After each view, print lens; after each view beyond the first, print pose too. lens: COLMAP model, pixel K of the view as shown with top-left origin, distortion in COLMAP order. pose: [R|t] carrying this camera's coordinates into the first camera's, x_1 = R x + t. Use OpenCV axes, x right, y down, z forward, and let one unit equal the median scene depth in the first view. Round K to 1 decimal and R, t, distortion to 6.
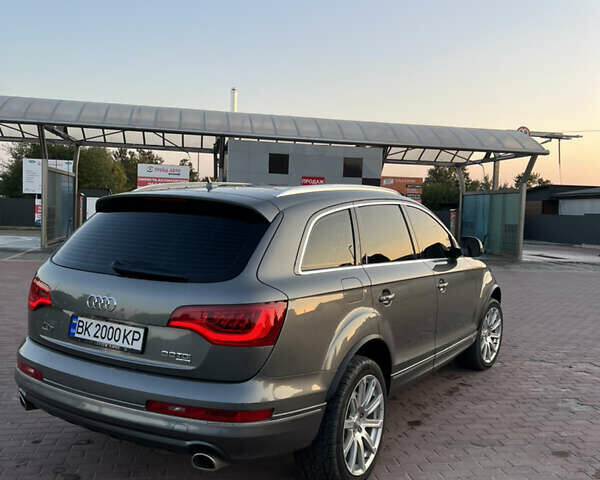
lens RADIAL K [[603.9, 0, 304.5], [0, 603.9, 242.4], [0, 0, 1]] dist [0.027935, 0.000000]
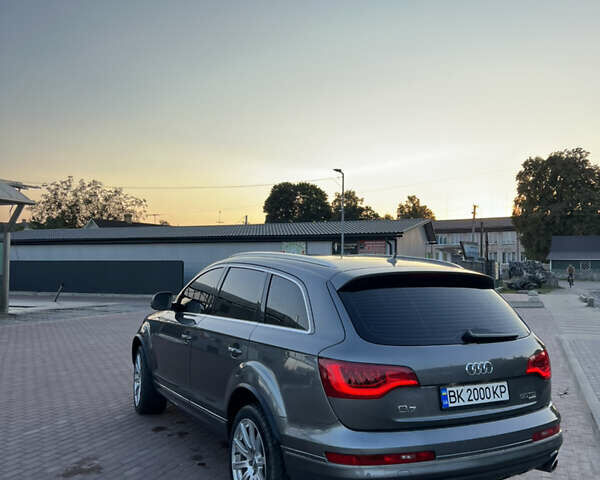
lens RADIAL K [[603.9, 0, 300.1], [0, 603.9, 239.3], [0, 0, 1]] dist [0.027935, 0.000000]
pose [[0.521600, 0.004403, 0.853179, -1.015879], [0.060632, 0.997267, -0.042215, -0.079818], [-0.851033, 0.073749, 0.519908, 0.453416]]
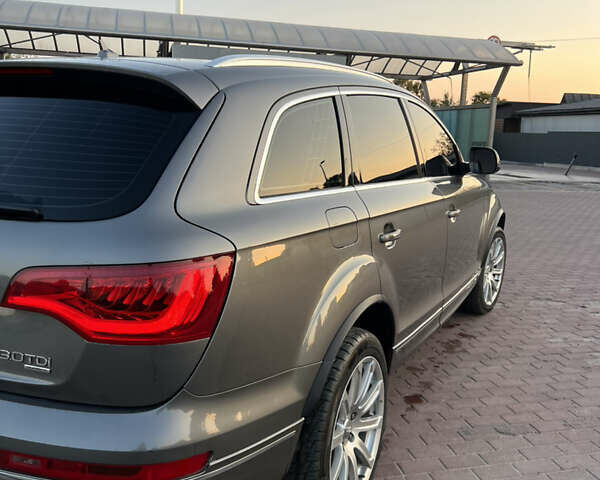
lens RADIAL K [[603.9, 0, 301.5], [0, 603.9, 238.3], [0, 0, 1]] dist [0.027935, 0.000000]
pose [[0.997724, -0.011936, 0.066371, -0.002577], [0.003669, 0.992362, 0.123303, 0.010697], [-0.067336, -0.122778, 0.990147, 0.294632]]
